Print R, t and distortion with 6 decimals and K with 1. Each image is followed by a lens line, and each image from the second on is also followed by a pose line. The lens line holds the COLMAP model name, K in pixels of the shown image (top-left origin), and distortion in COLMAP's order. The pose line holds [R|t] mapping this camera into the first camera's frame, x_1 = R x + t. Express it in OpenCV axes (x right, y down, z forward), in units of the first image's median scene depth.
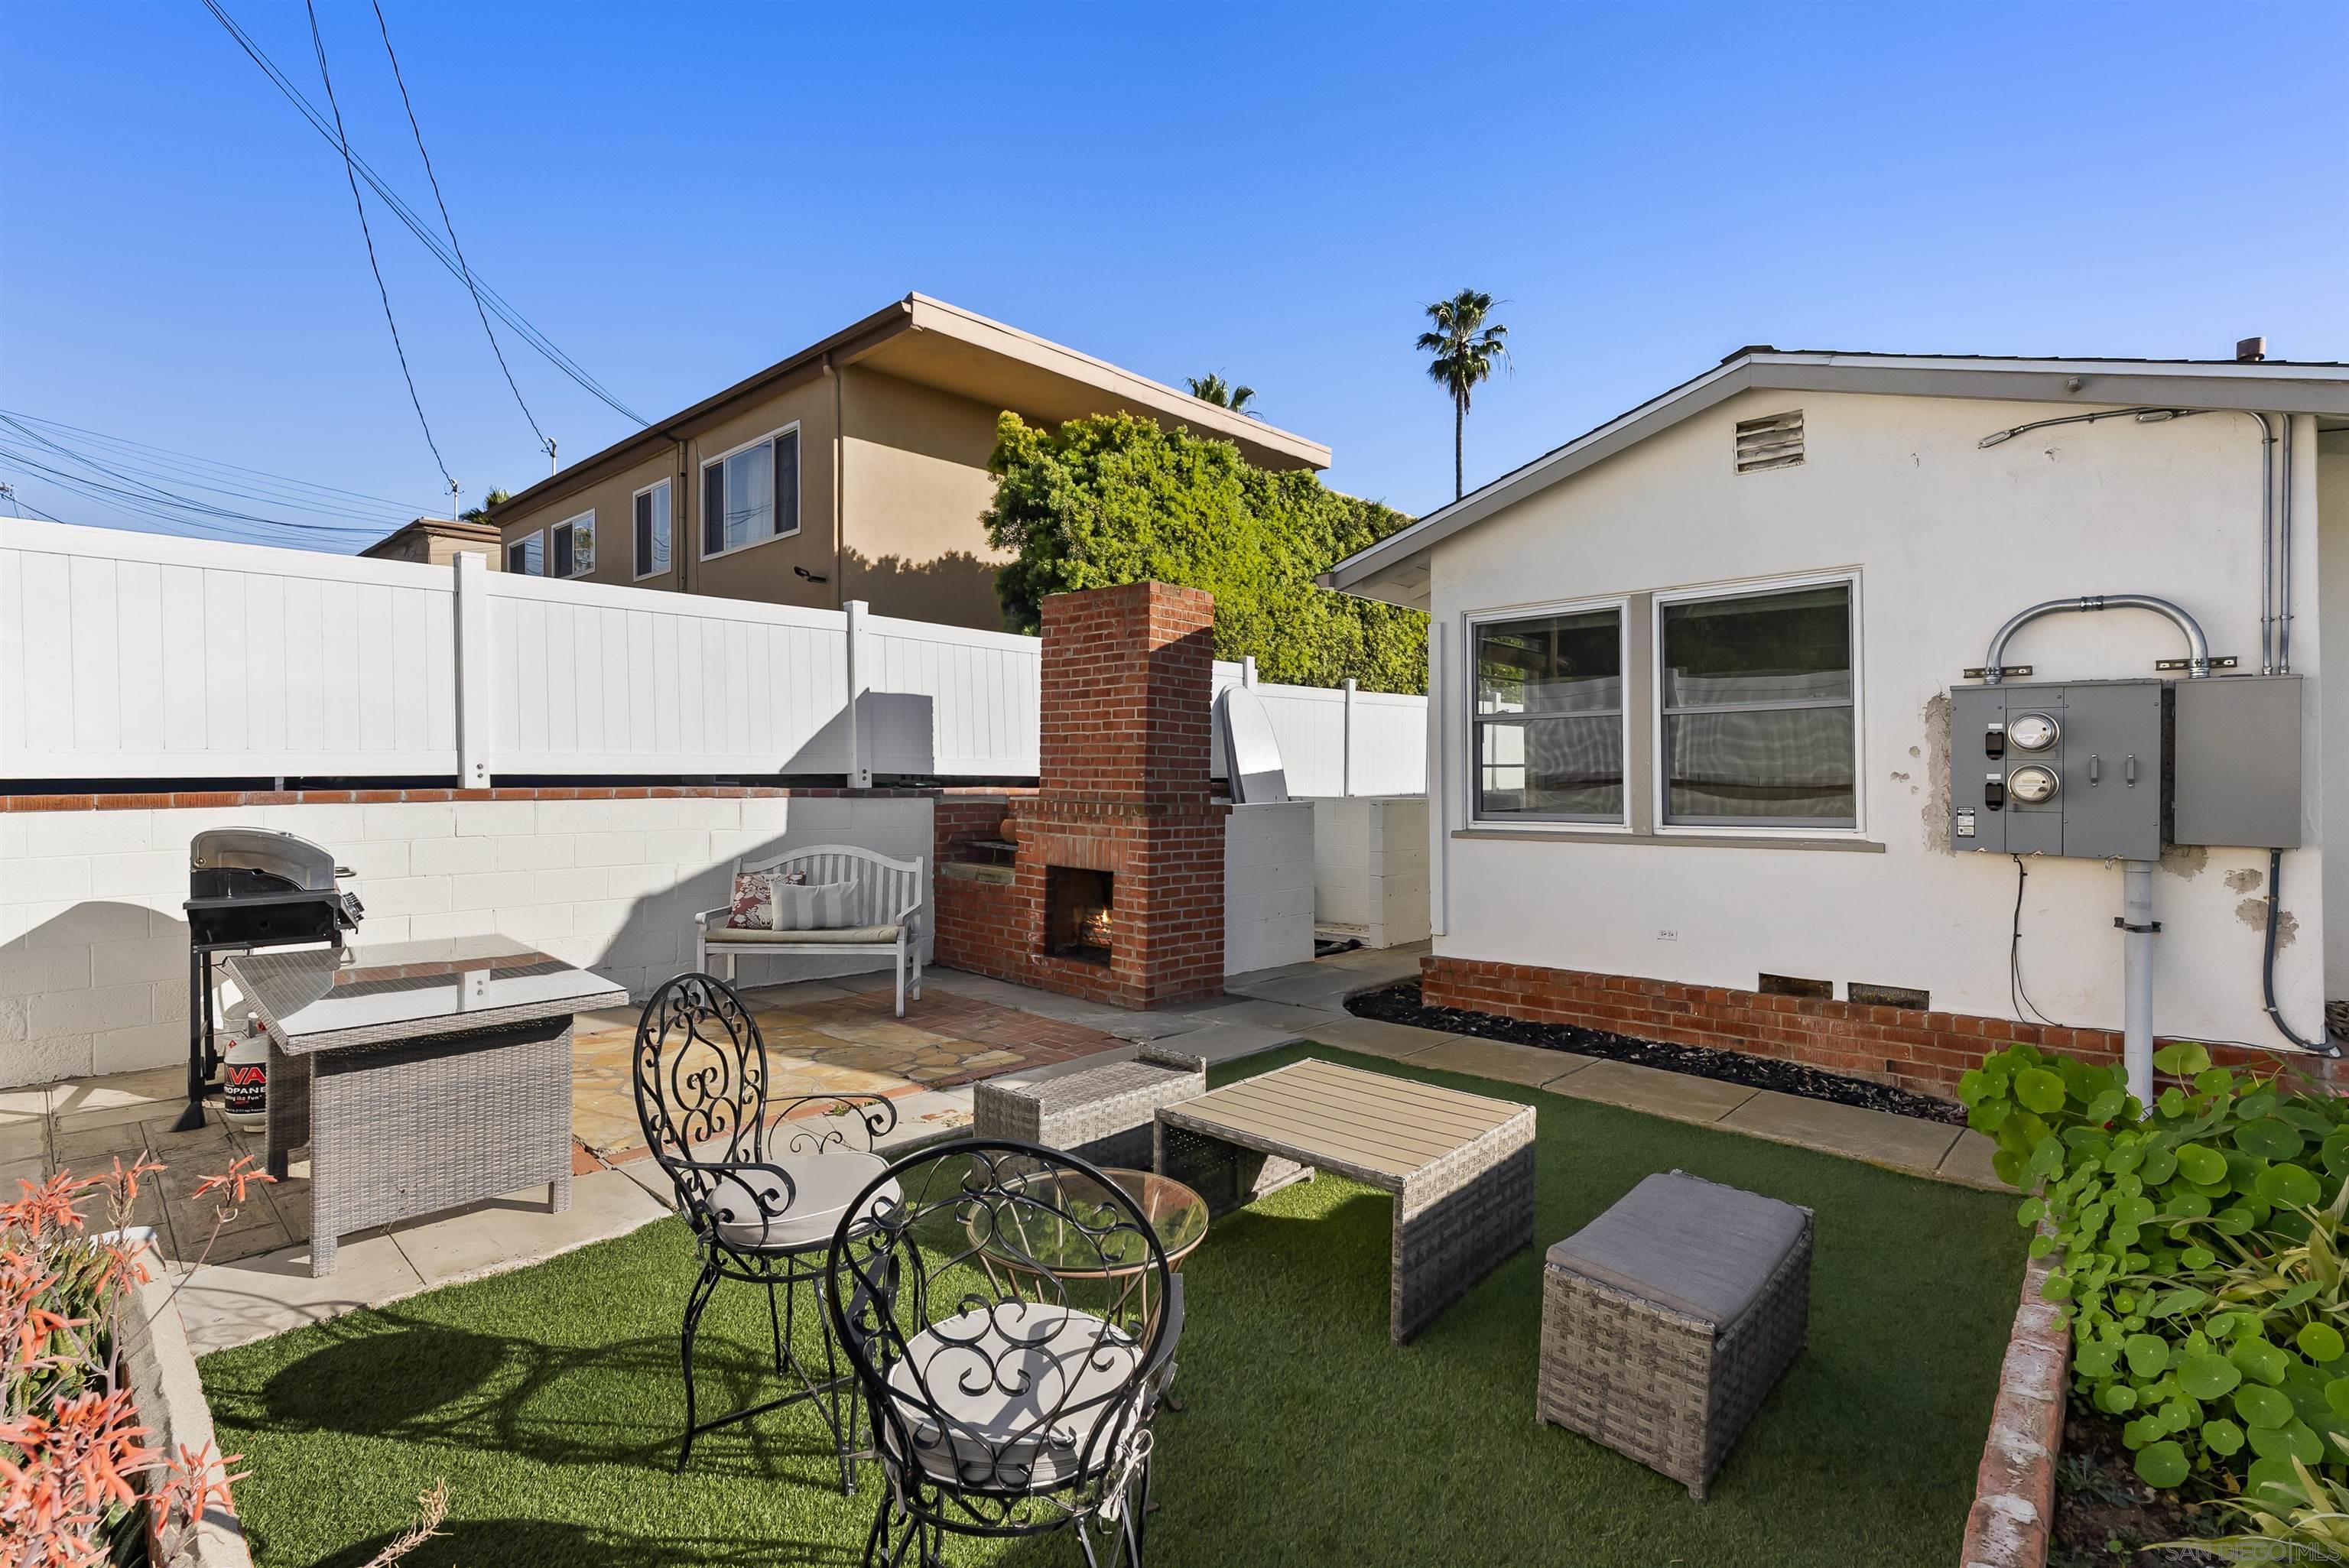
lens RADIAL K [[1089.9, 0, 1176.0], [0, 1089.9, 779.2], [0, 0, 1]] dist [-0.005447, 0.002781]
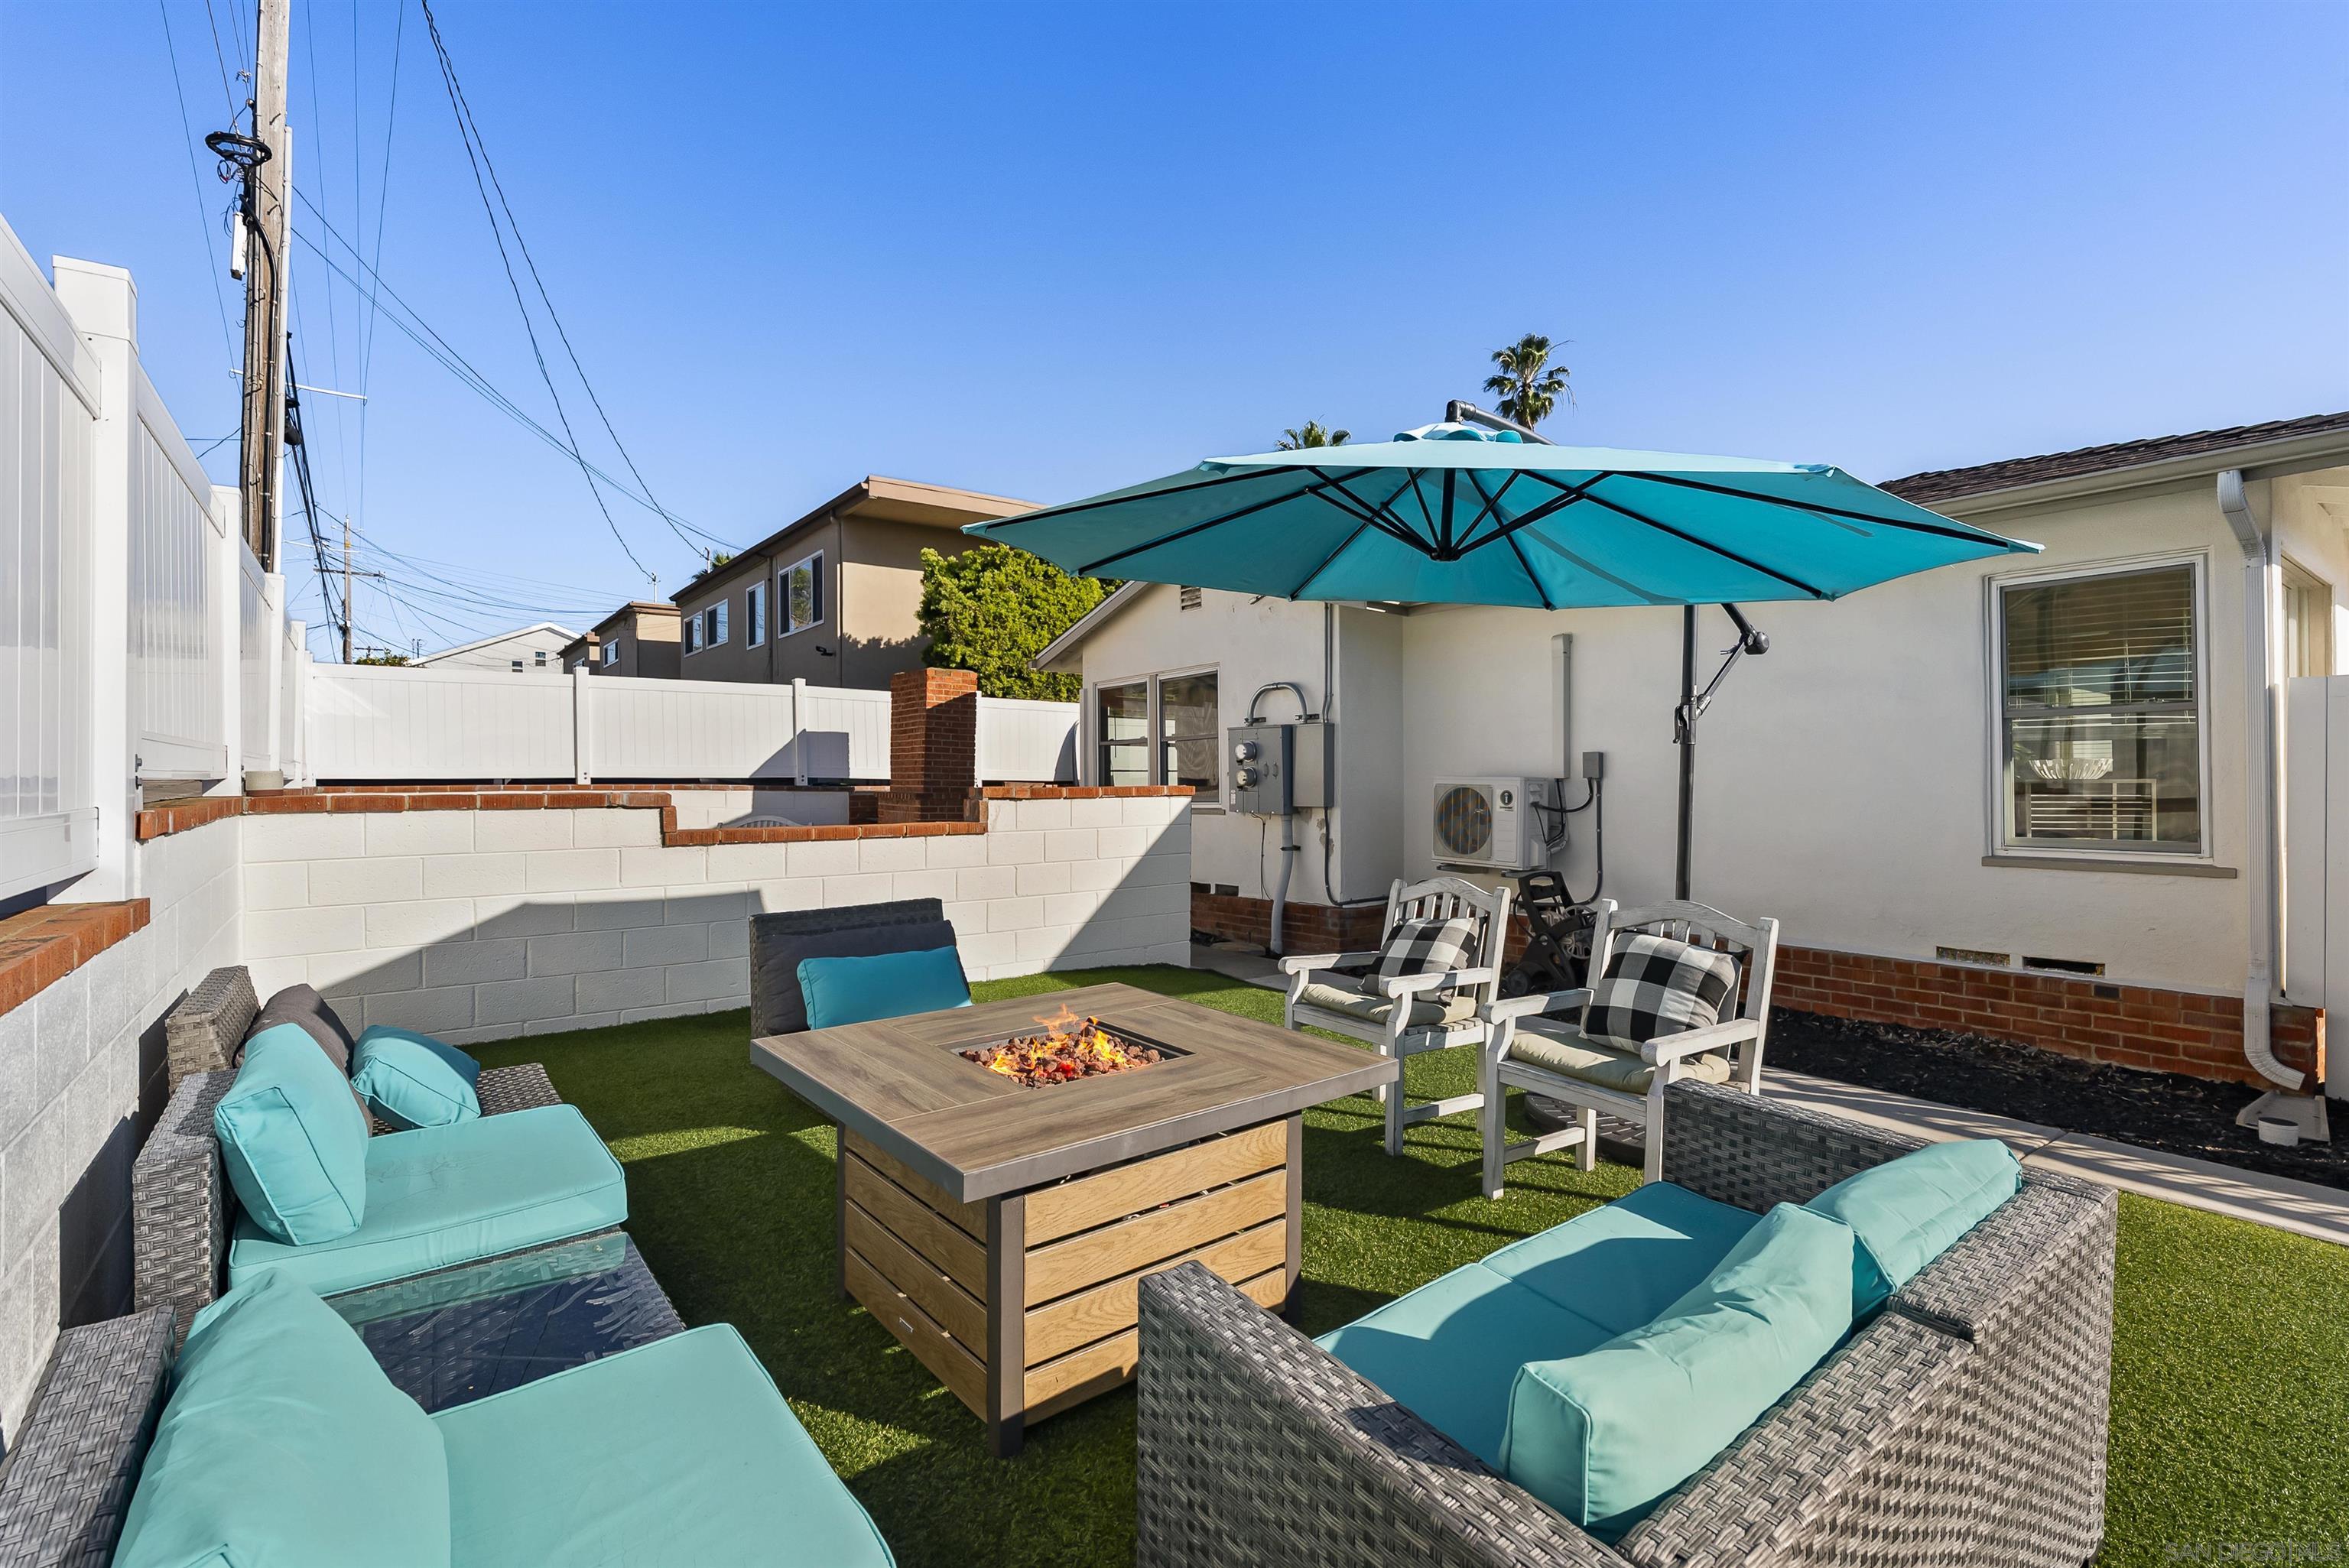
lens RADIAL K [[1089.9, 0, 1170.8], [0, 1089.9, 775.4], [0, 0, 1]] dist [-0.005447, 0.002781]
pose [[0.981997, -0.004320, -0.188845, 0.481536], [0.001091, 0.999852, -0.017196, 0.016614], [0.188891, 0.016681, 0.981856, -0.463088]]
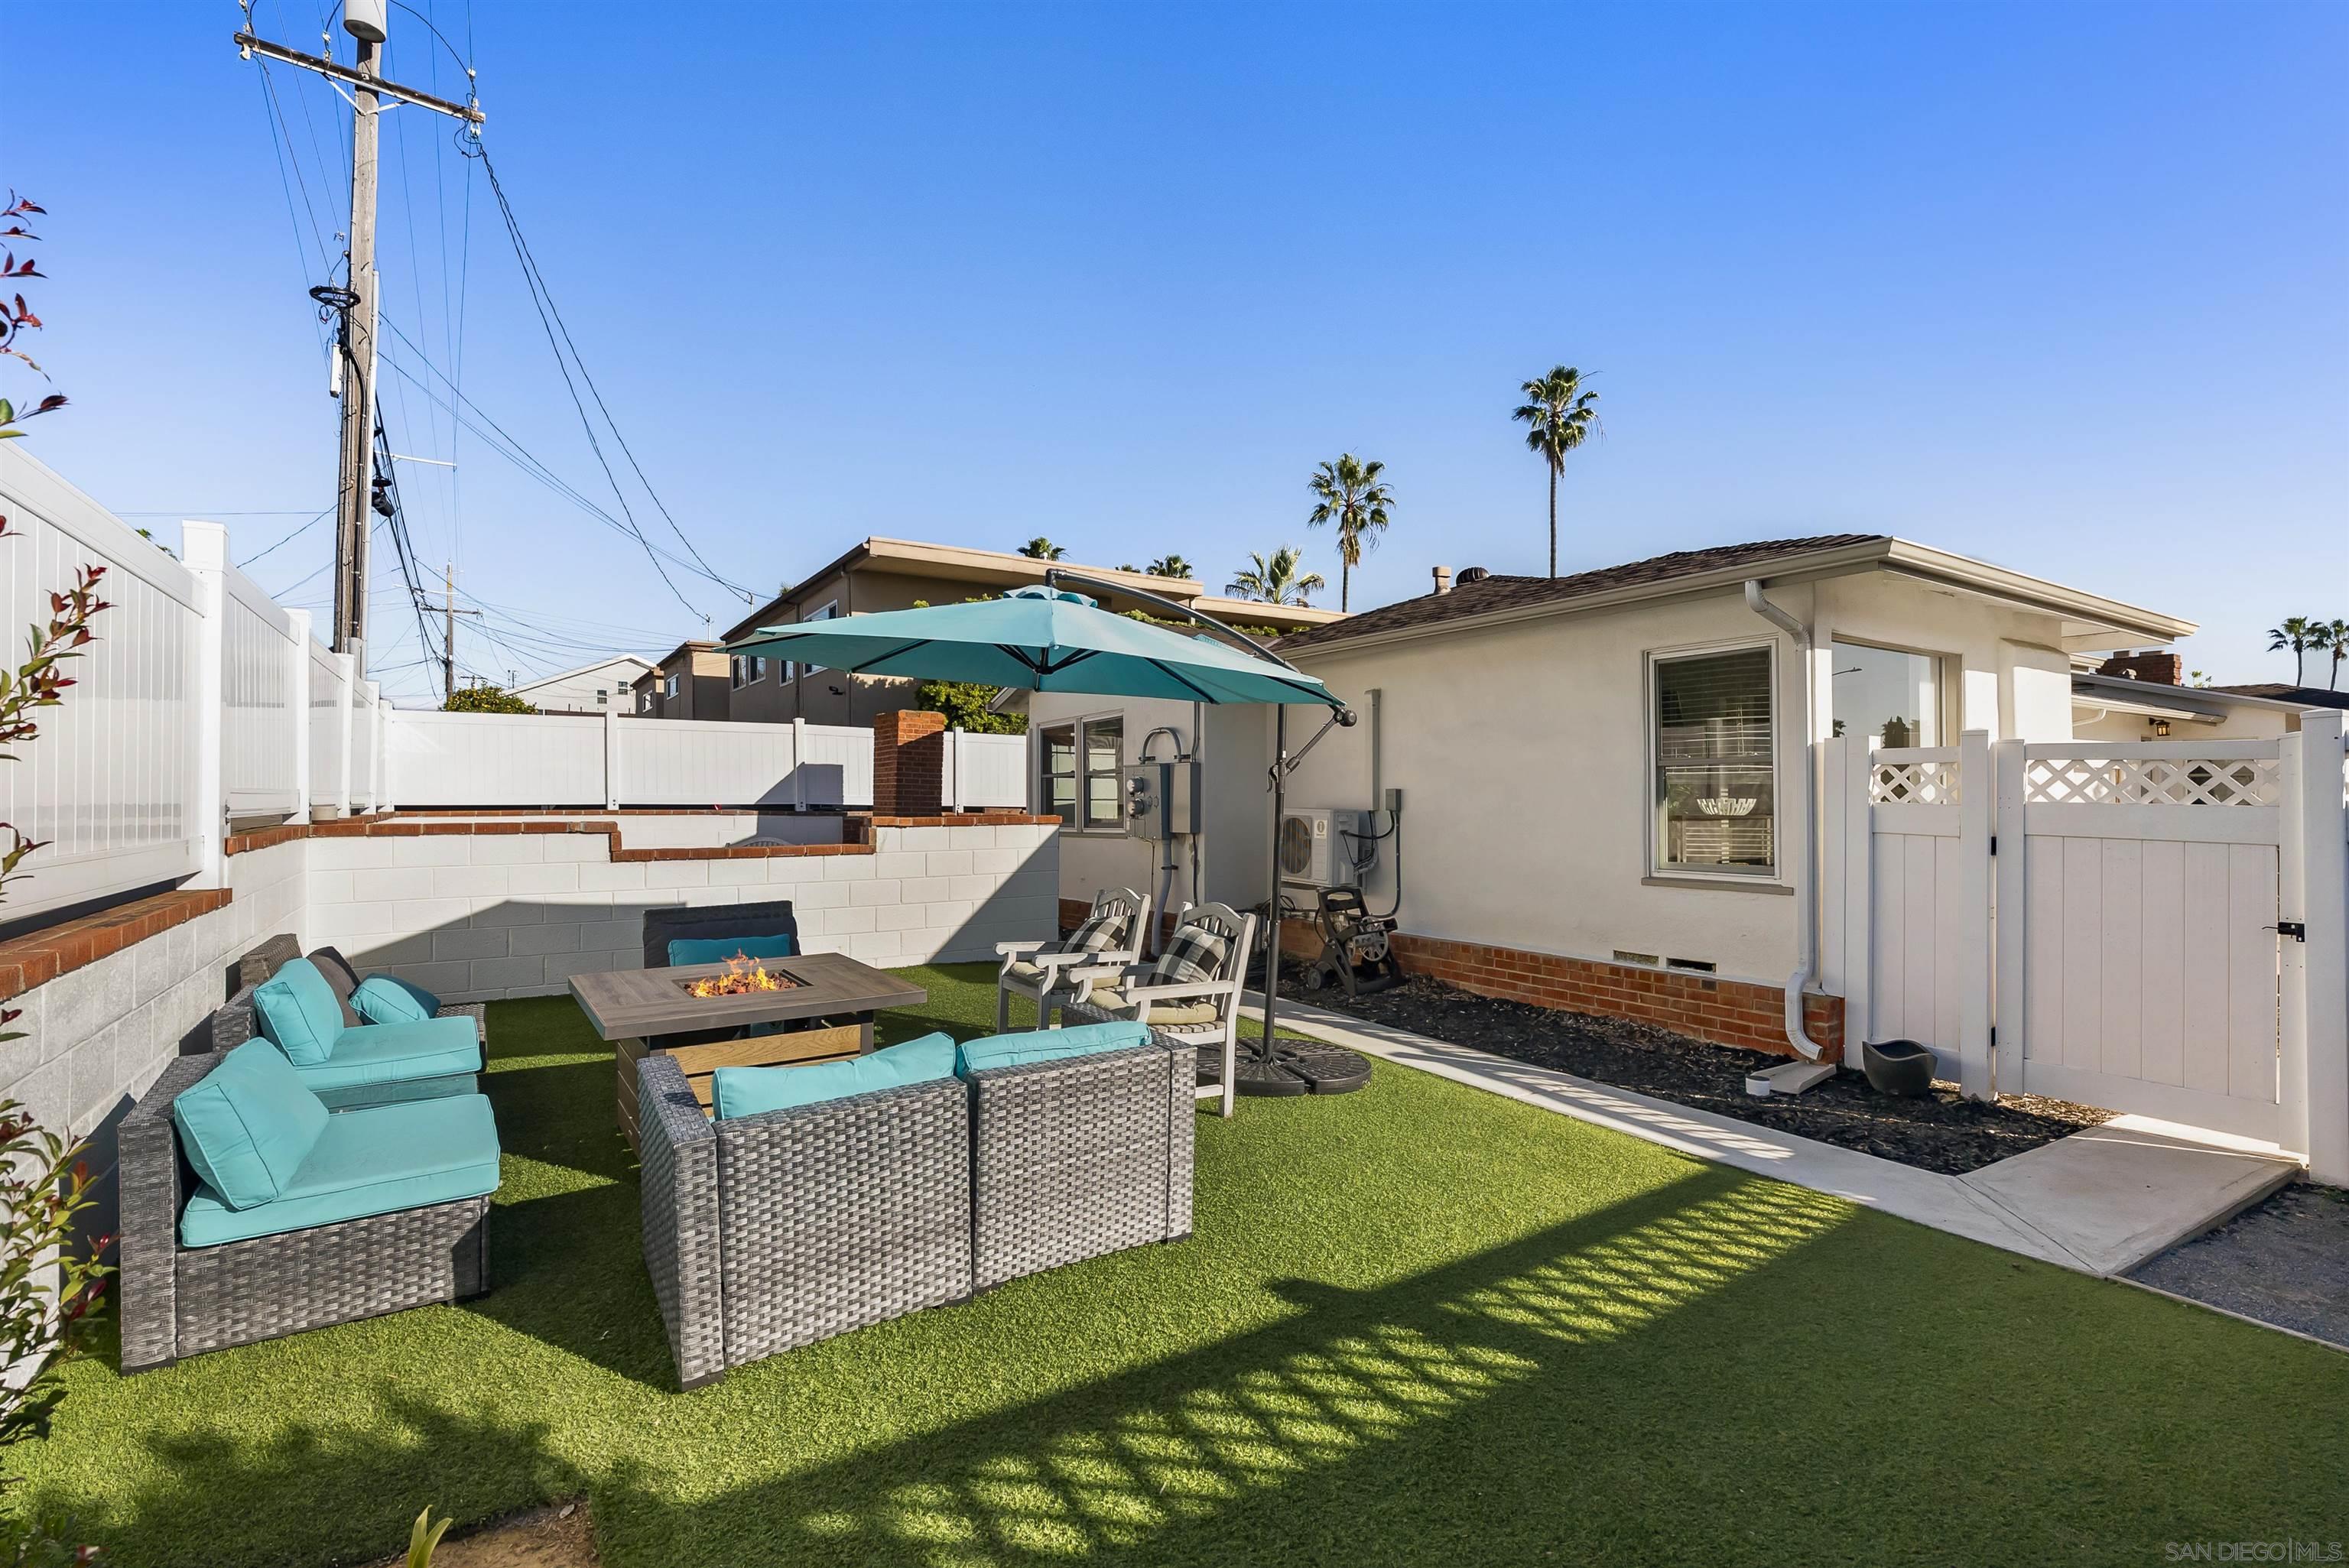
lens RADIAL K [[1089.9, 0, 1169.2], [0, 1089.9, 790.9], [0, 0, 1]] dist [-0.005447, 0.002781]
pose [[0.966297, -0.003090, -0.257410, 0.686023], [-0.002705, 0.999751, -0.022156, 0.009892], [0.257415, 0.022106, 0.966048, -0.590915]]
